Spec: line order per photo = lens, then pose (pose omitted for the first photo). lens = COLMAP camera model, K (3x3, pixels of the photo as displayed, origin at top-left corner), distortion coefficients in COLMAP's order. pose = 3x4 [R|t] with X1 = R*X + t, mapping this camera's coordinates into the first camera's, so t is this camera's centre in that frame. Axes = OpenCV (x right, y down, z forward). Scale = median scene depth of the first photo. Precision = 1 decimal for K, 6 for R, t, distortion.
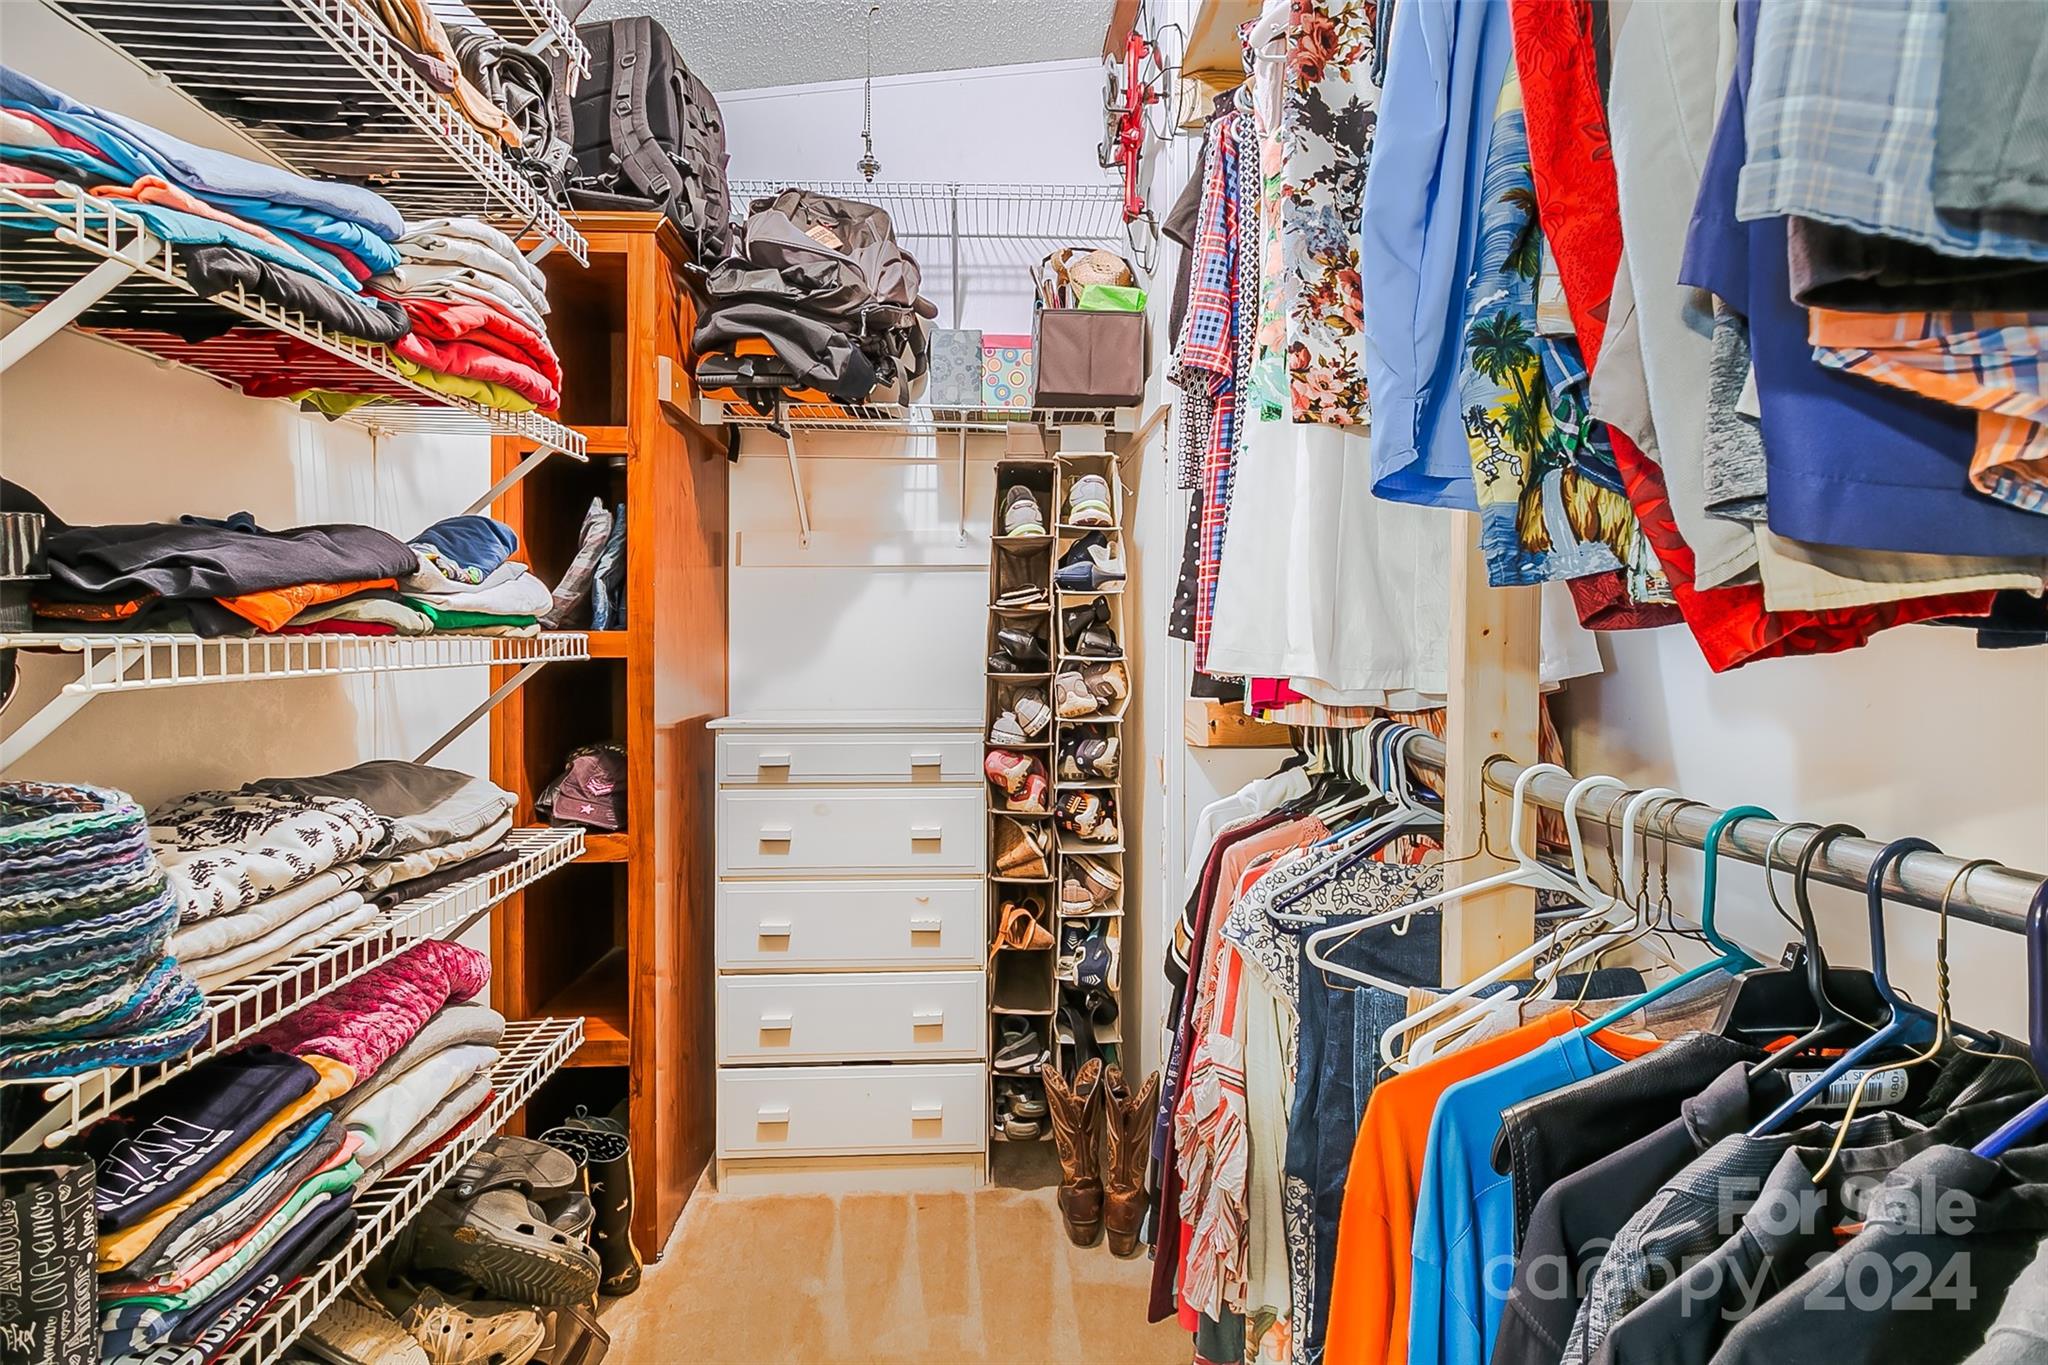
lens RADIAL K [[984.1, 0, 1026.0], [0, 984.1, 637.9], [0, 0, 1]] dist [-0.000218, 0.000449]
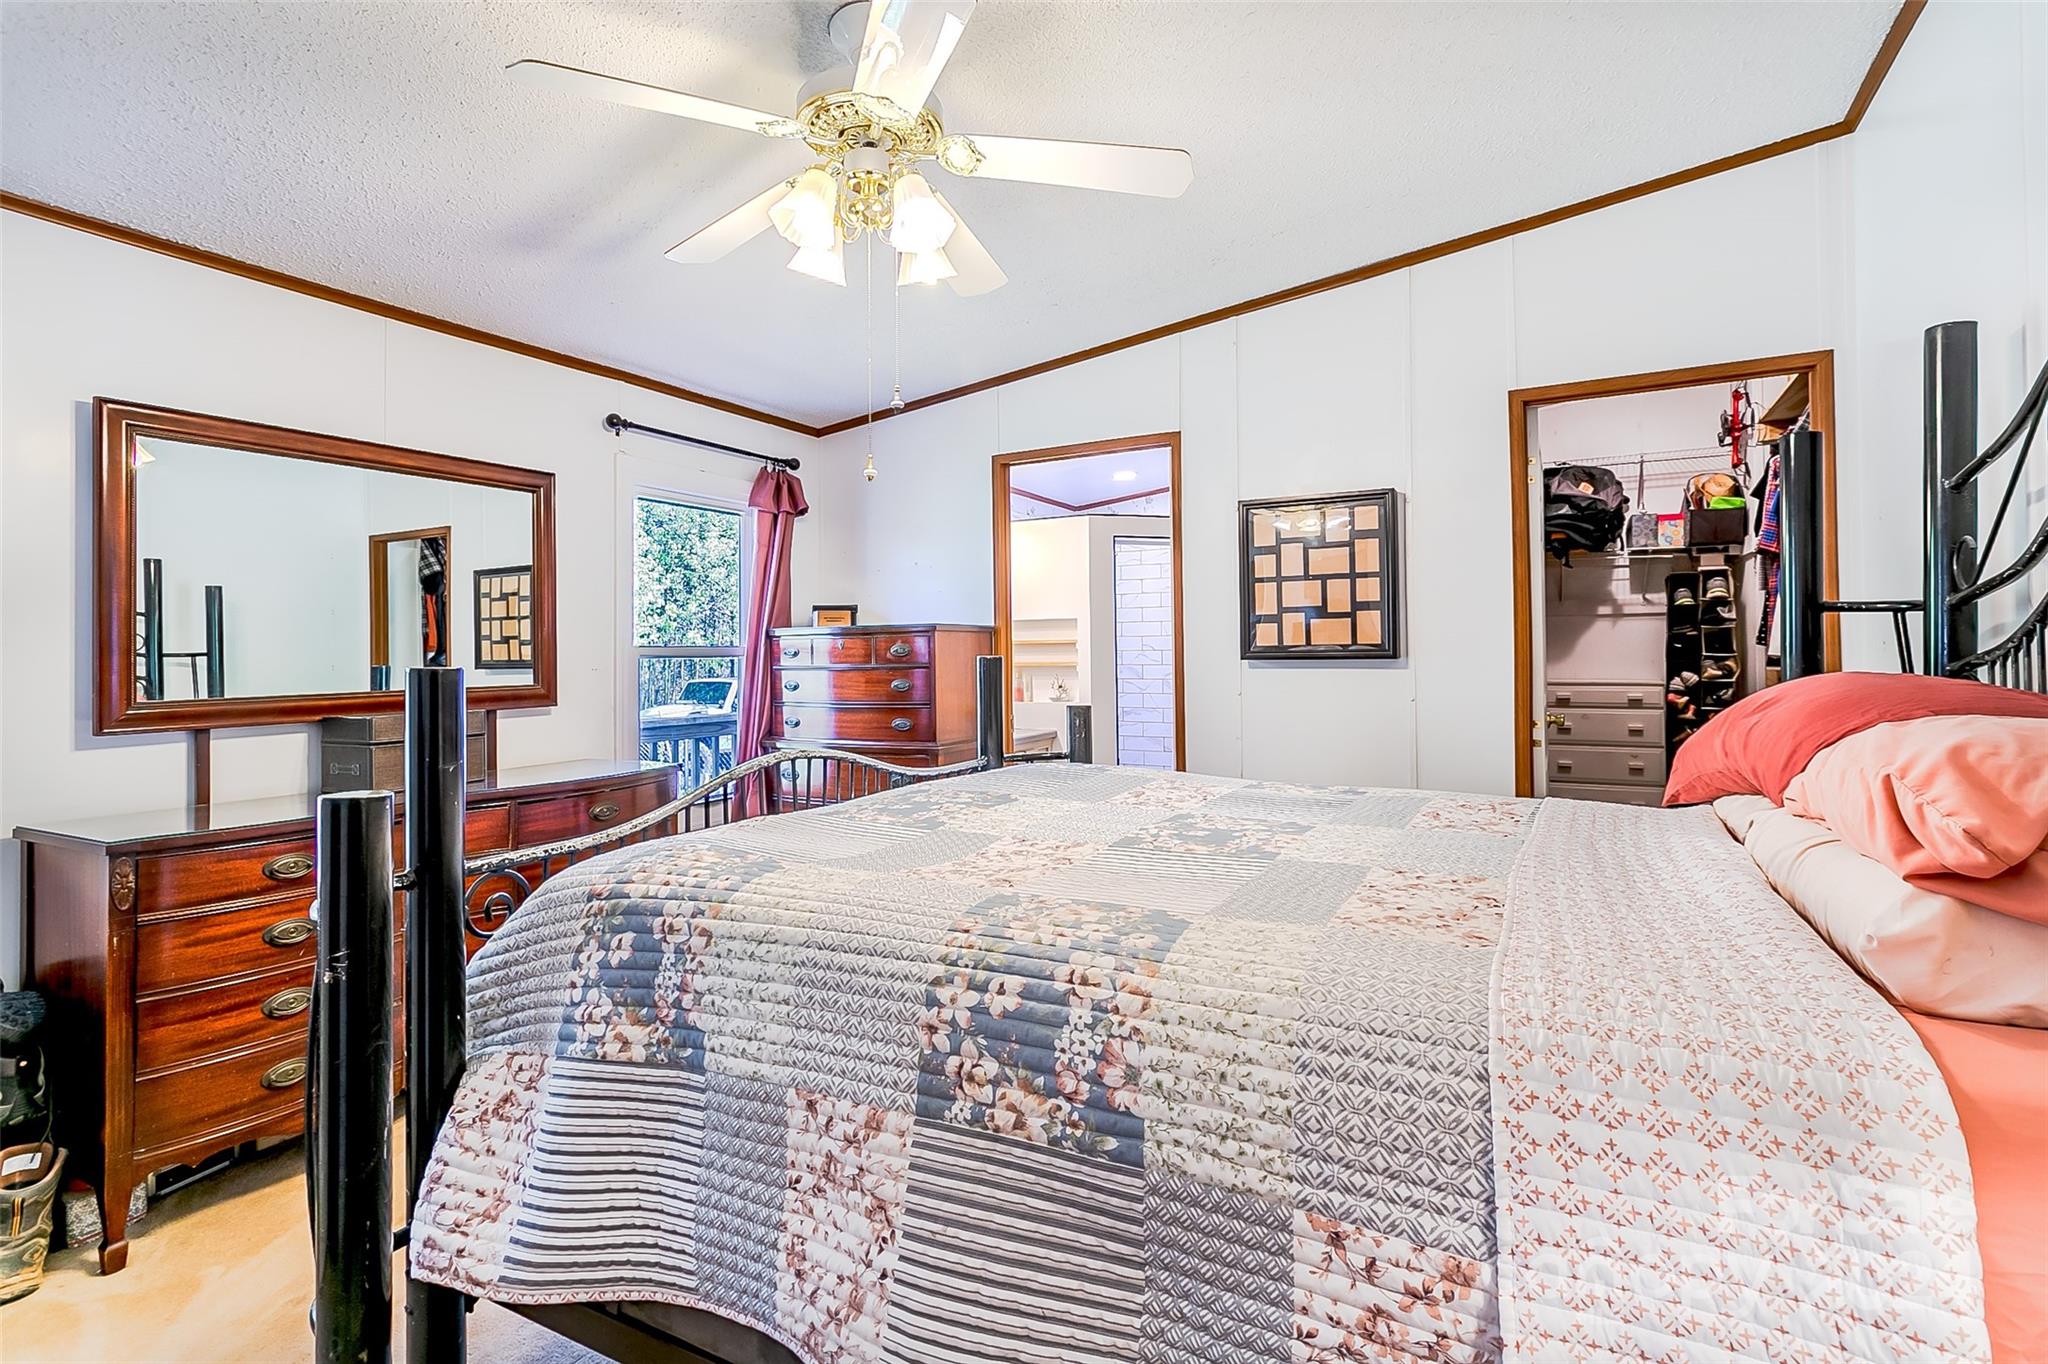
lens RADIAL K [[984.1, 0, 1026.0], [0, 984.1, 637.4], [0, 0, 1]] dist [-0.000218, 0.000449]
pose [[0.866483, -0.013143, -0.499033, -0.193158], [0.003808, 0.999798, -0.019719, 0.019848], [0.499191, 0.015186, 0.866359, -1.857130]]
